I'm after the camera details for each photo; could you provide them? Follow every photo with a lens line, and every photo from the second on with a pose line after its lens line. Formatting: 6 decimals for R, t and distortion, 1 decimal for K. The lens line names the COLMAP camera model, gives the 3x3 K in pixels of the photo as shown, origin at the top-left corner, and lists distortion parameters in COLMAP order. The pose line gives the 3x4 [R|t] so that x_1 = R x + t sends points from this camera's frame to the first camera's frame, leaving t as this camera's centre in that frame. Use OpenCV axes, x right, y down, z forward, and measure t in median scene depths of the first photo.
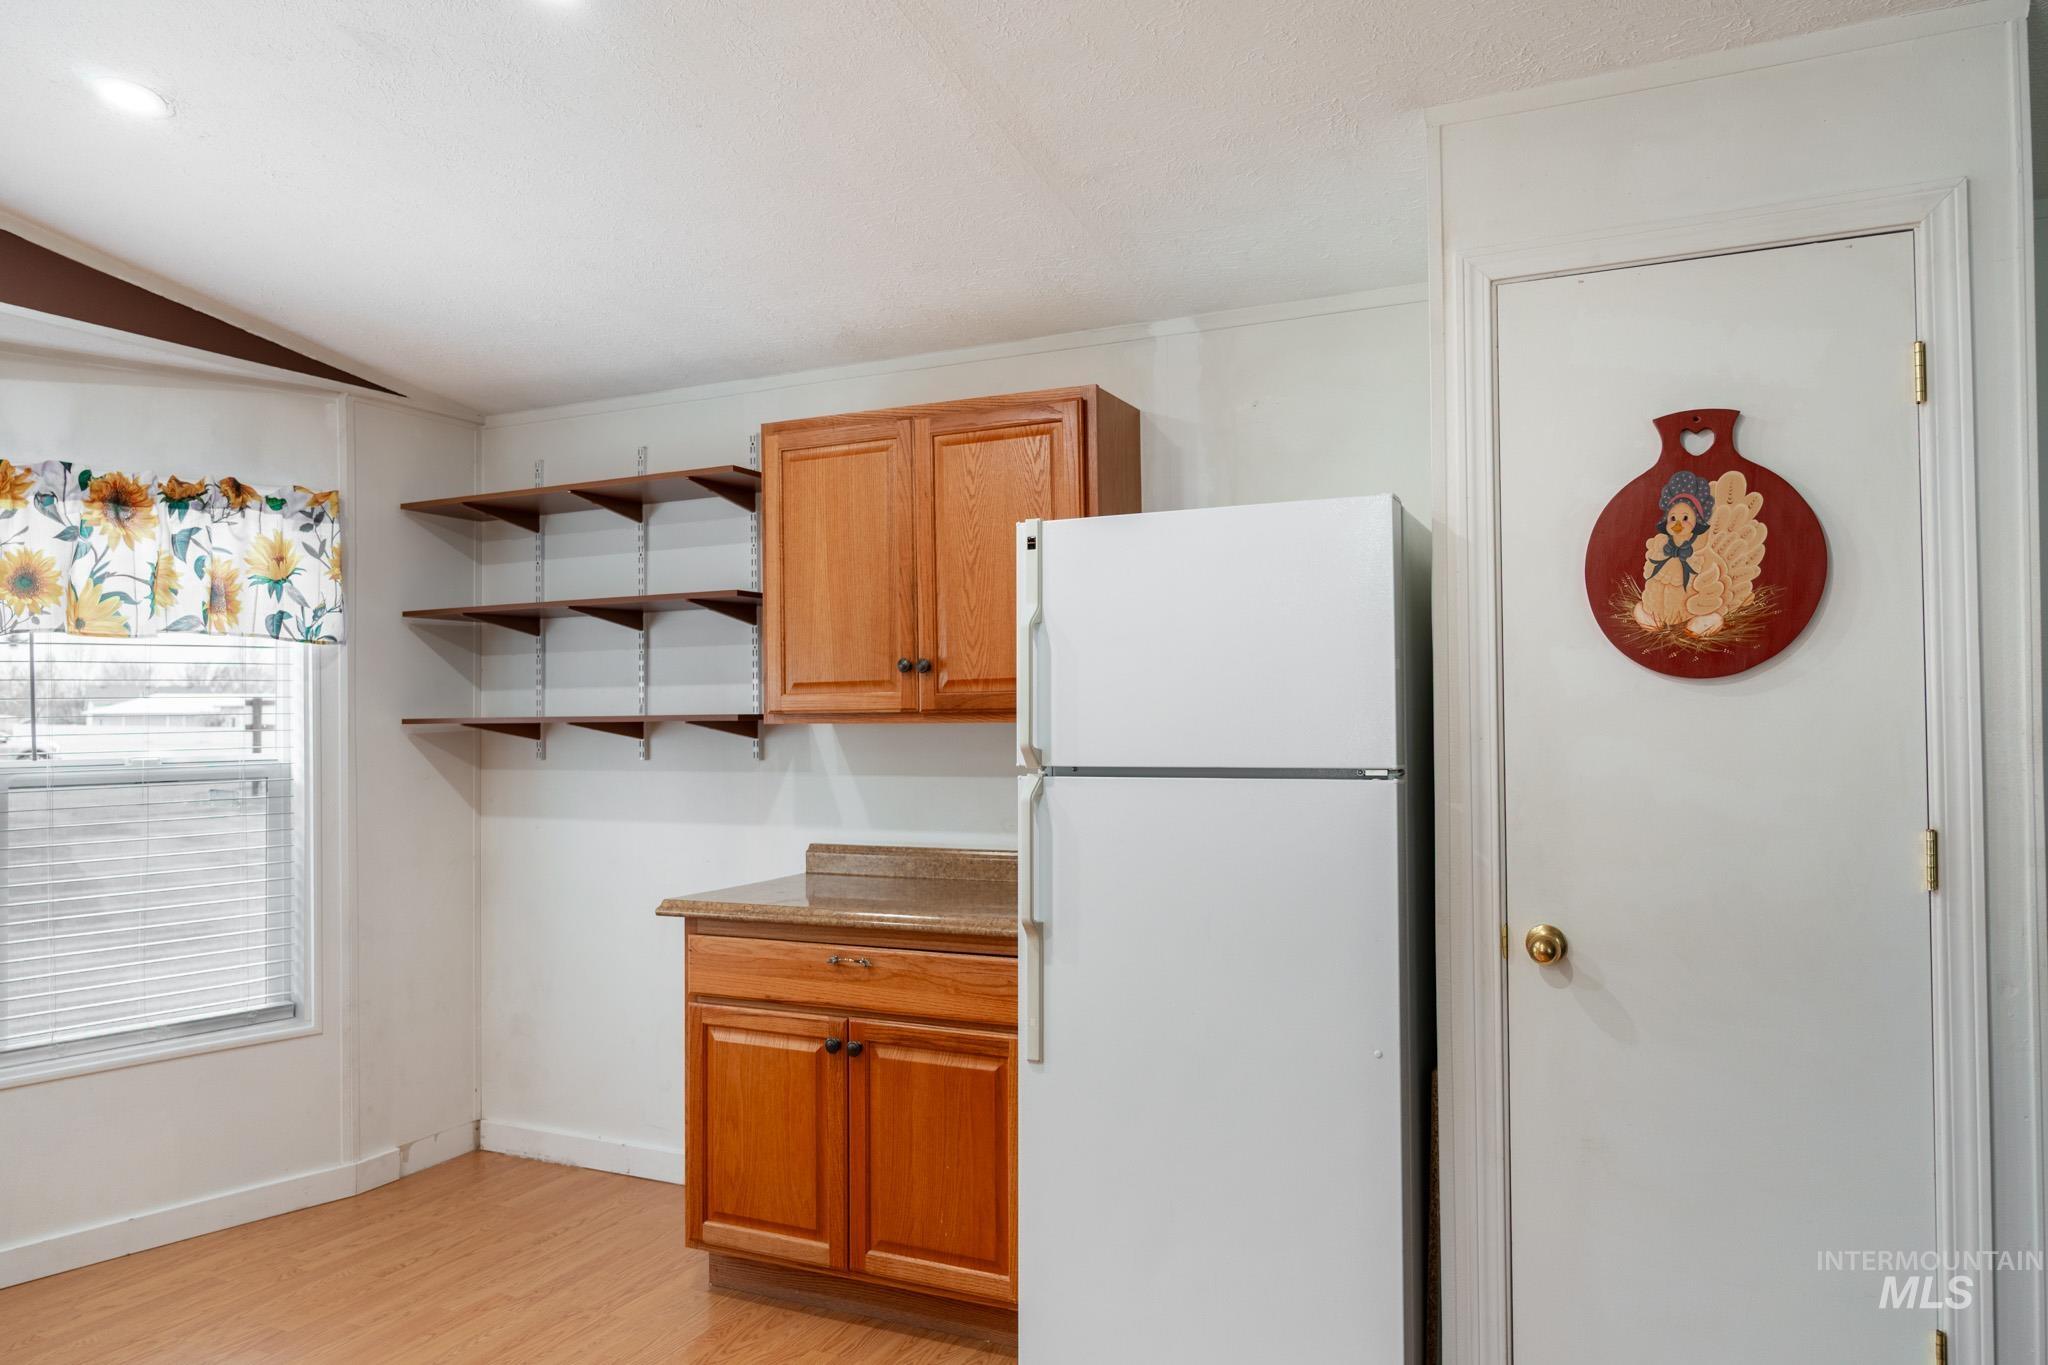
lens RADIAL K [[1363.6, 0, 1011.1], [0, 1363.6, 680.6], [0, 0, 1]] dist [-0.008893, 0.002748]
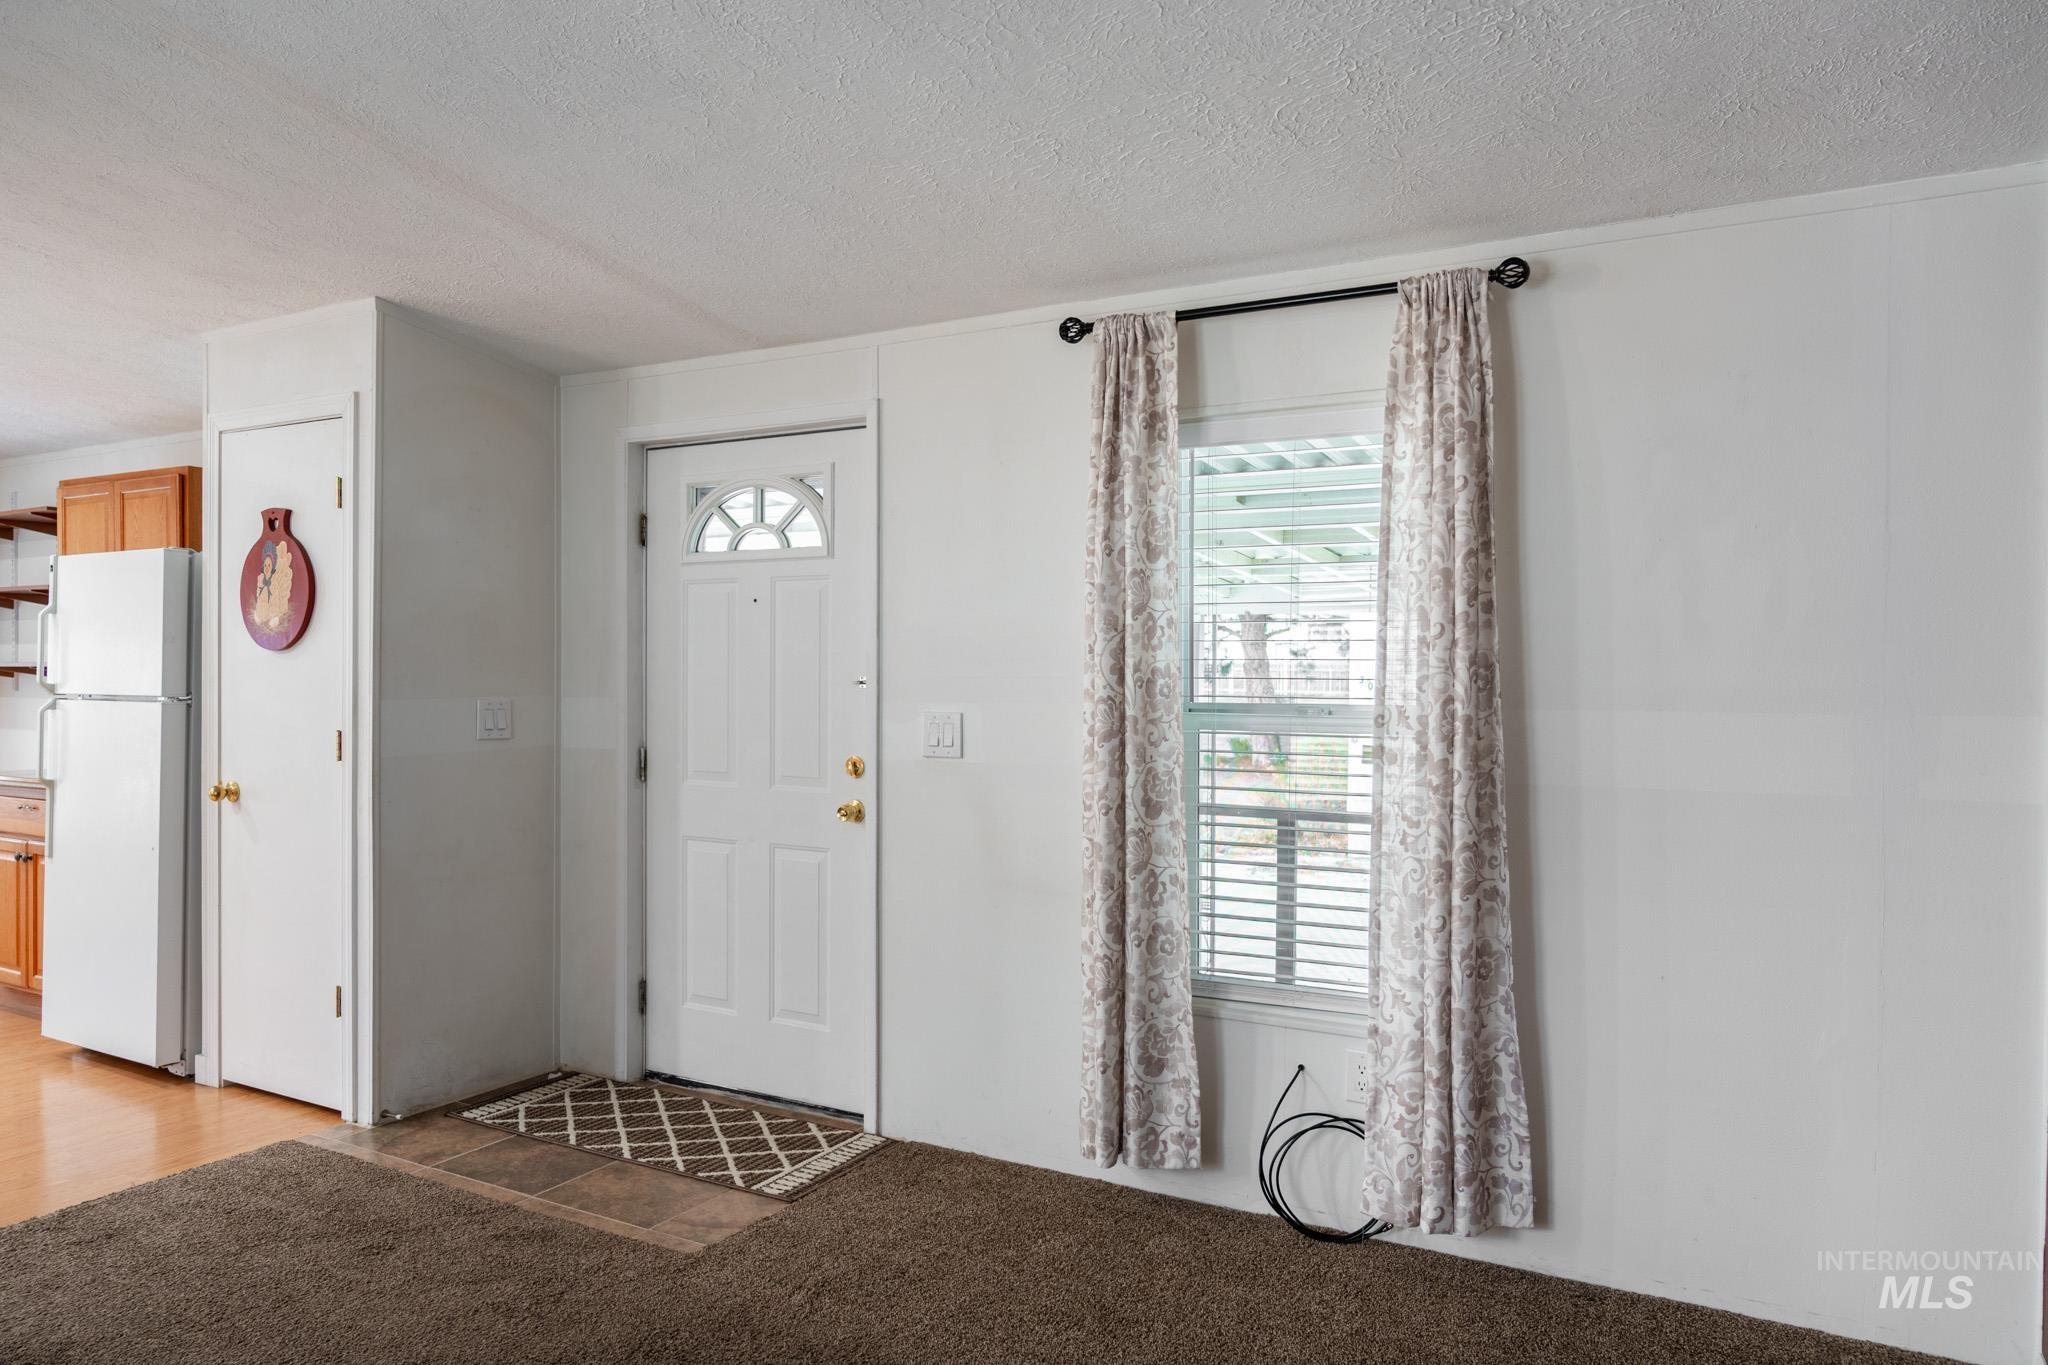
lens RADIAL K [[1363.6, 0, 1027.1], [0, 1363.6, 680.8], [0, 0, 1]] dist [-0.008893, 0.002748]
pose [[0.997493, 0.016964, -0.068696, 1.403967], [-0.014706, 0.999339, 0.033239, -0.031482], [0.069214, -0.032145, 0.997084, -0.681318]]
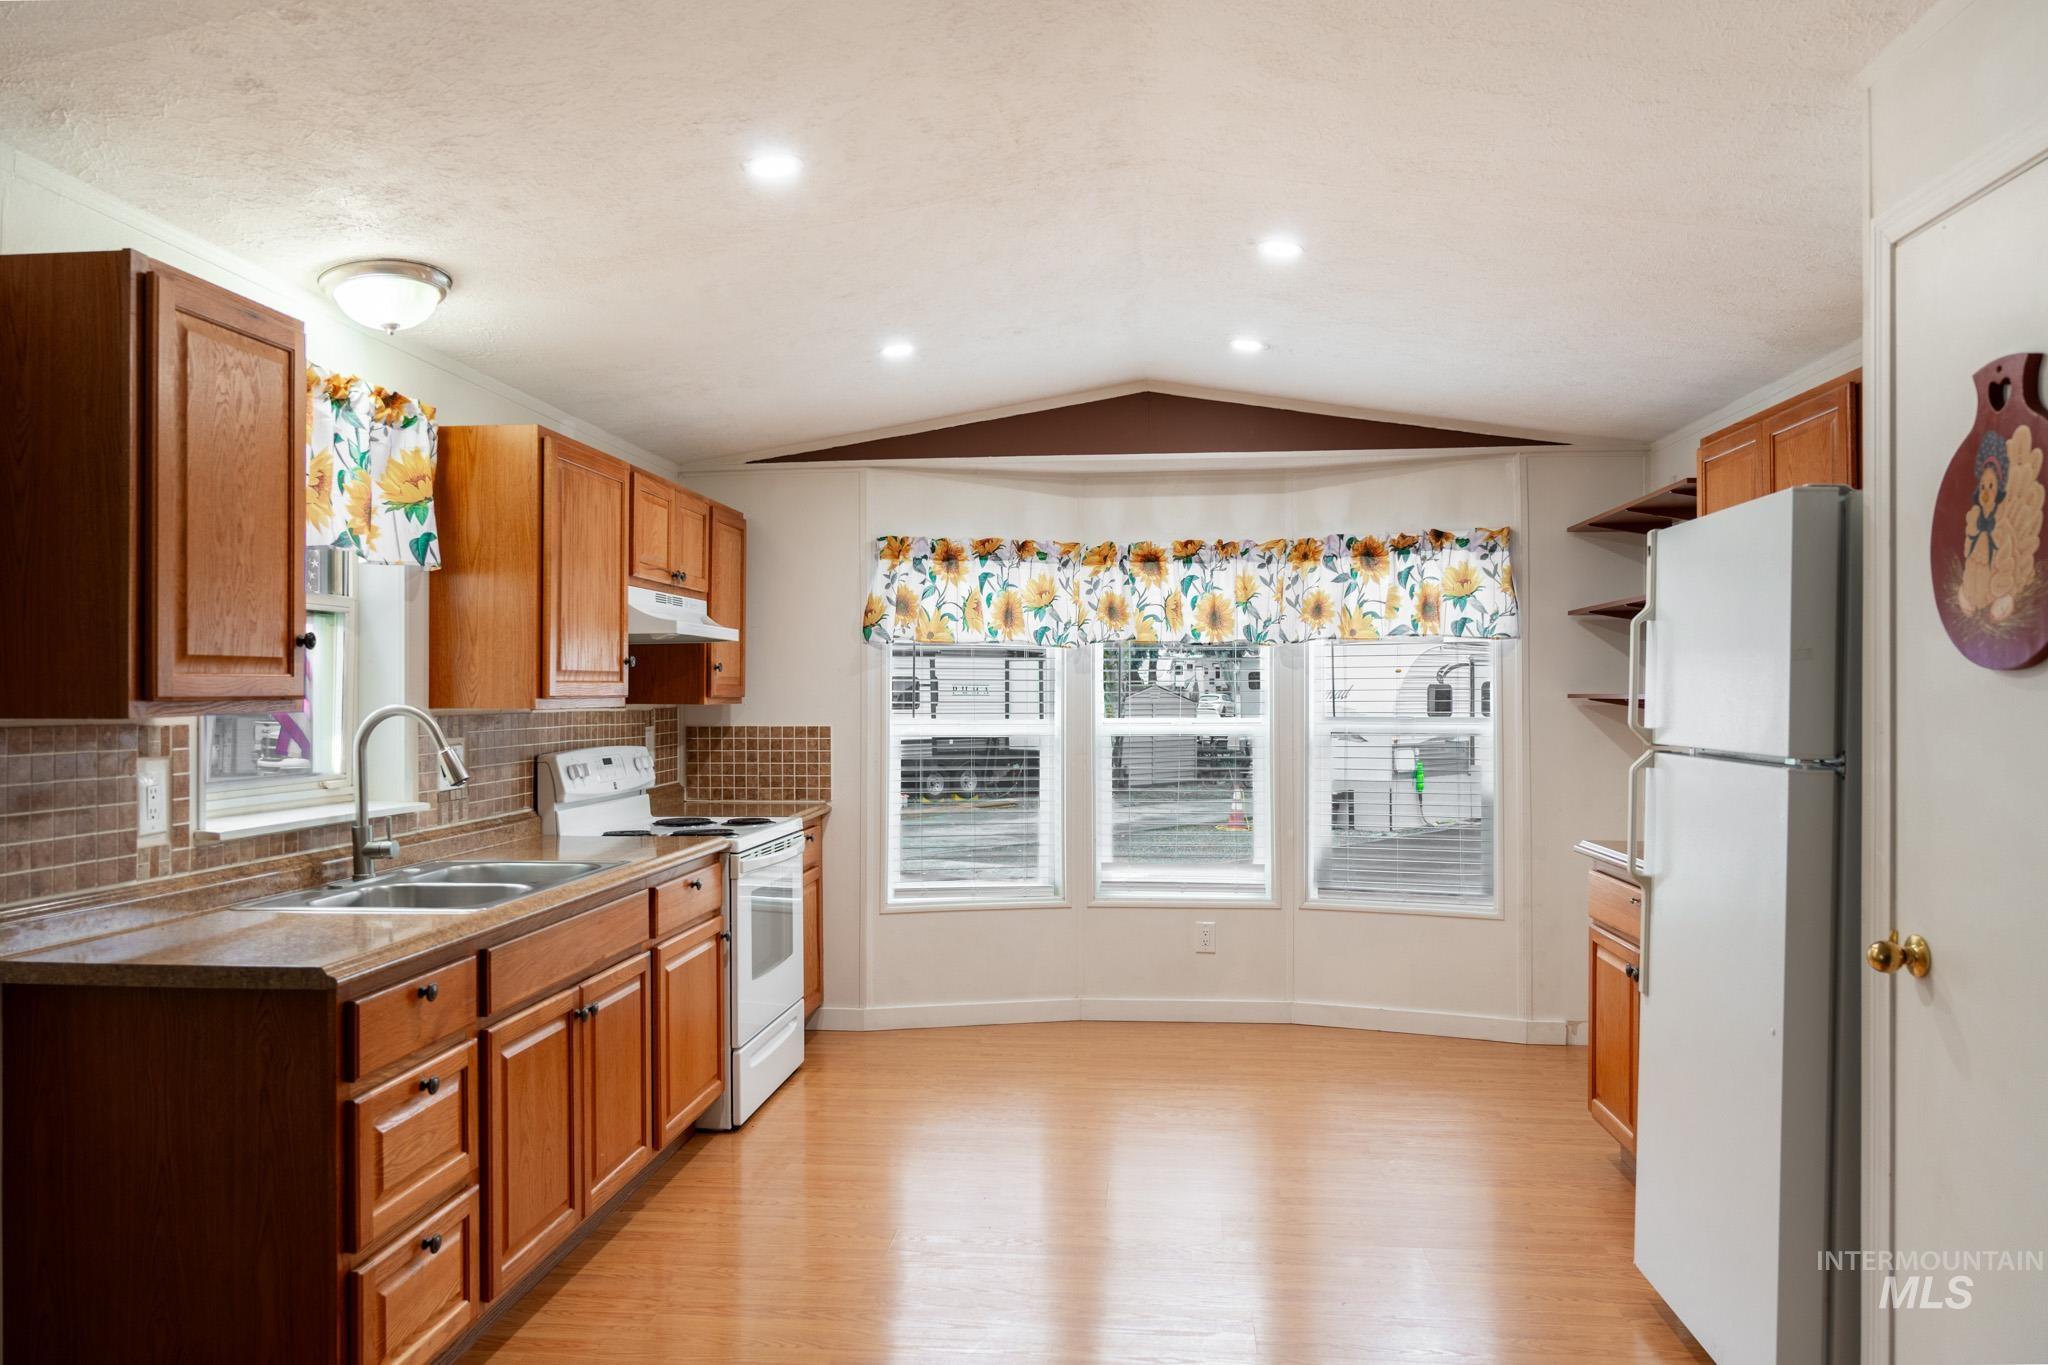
lens RADIAL K [[1363.6, 0, 1014.9], [0, 1363.6, 683.1], [0, 0, 1]] dist [-0.008893, 0.002748]
pose [[0.336514, 0.005616, -0.941662, 0.922867], [0.018977, 0.999739, 0.012744, -0.013574], [0.941487, -0.022159, 0.336319, 0.100760]]
